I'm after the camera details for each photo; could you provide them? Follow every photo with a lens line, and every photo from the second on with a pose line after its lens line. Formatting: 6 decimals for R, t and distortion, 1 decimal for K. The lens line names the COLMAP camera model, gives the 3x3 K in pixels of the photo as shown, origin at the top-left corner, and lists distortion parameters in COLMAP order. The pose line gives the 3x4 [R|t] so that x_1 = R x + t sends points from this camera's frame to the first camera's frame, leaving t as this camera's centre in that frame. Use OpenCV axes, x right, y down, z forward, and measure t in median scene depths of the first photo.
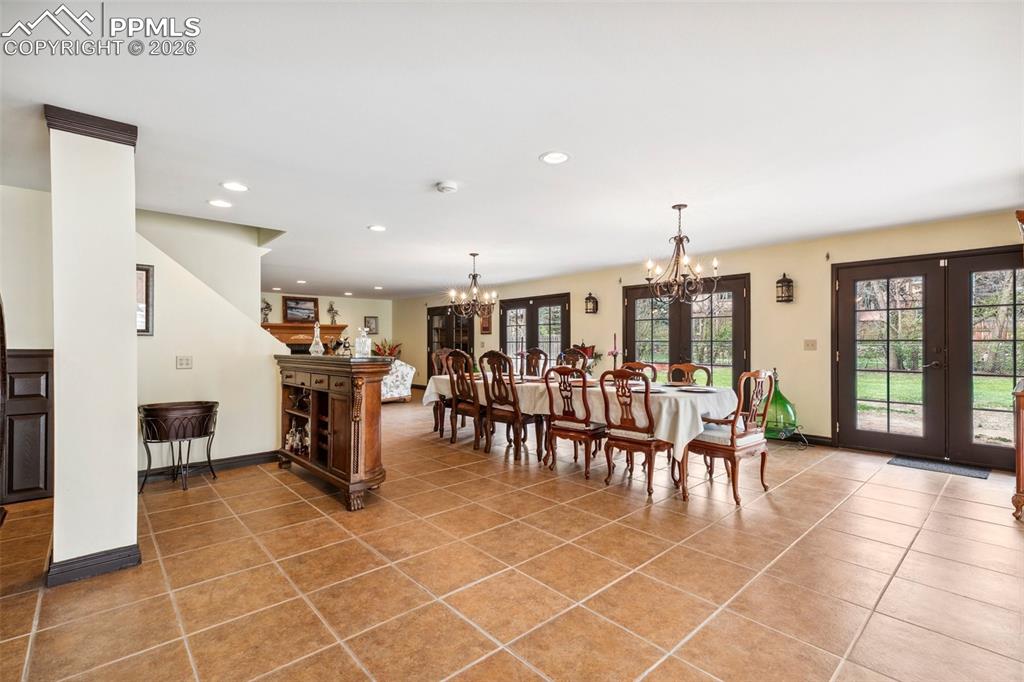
lens RADIAL K [[468.0, 0, 506.0], [0, 468.0, 341.9], [0, 0, 1]] dist [0.004382, 0.000430]
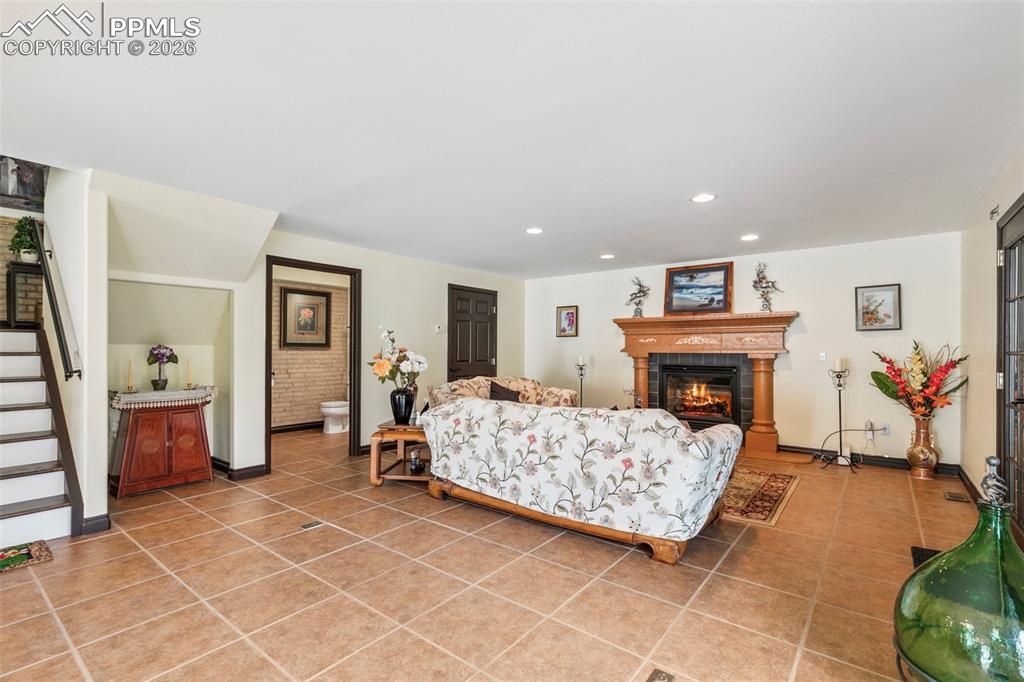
lens RADIAL K [[468.0, 0, 508.5], [0, 468.0, 343.7], [0, 0, 1]] dist [0.004382, 0.000430]
pose [[0.177981, -0.007987, -0.984001, 0.045103], [-0.003905, 0.999953, -0.008823, -0.001260], [0.984026, 0.005413, 0.177942, 0.708672]]
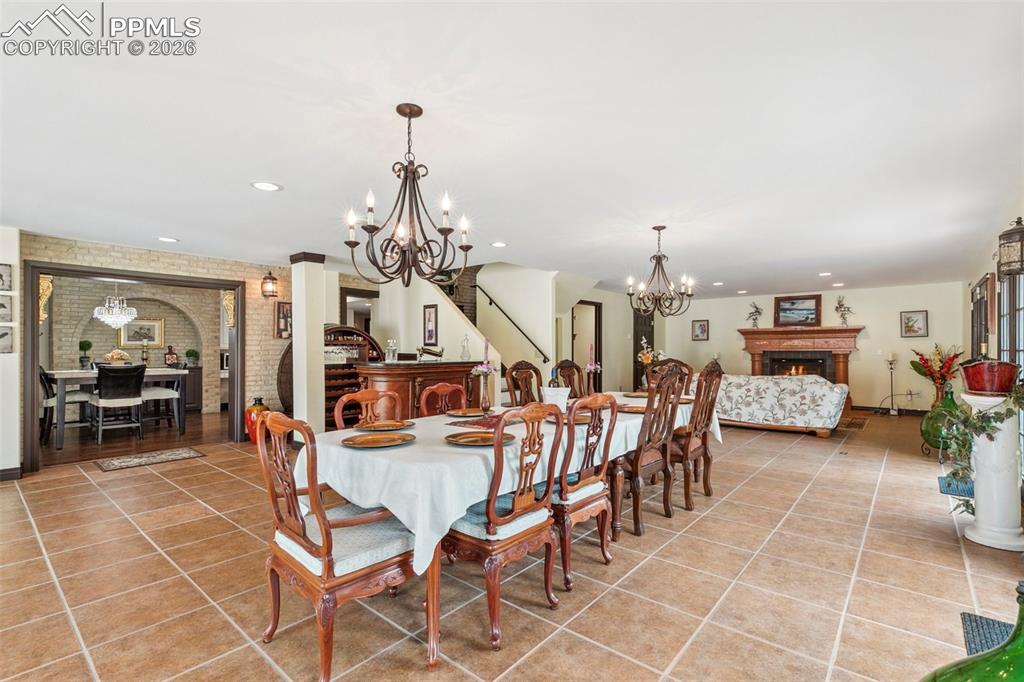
lens RADIAL K [[468.0, 0, 508.6], [0, 468.0, 342.9], [0, 0, 1]] dist [0.004382, 0.000430]
pose [[0.133051, -0.009130, -0.991067, 0.340637], [0.001347, 0.999958, -0.009031, -0.003252], [0.991108, -0.000133, 0.133058, 0.375229]]
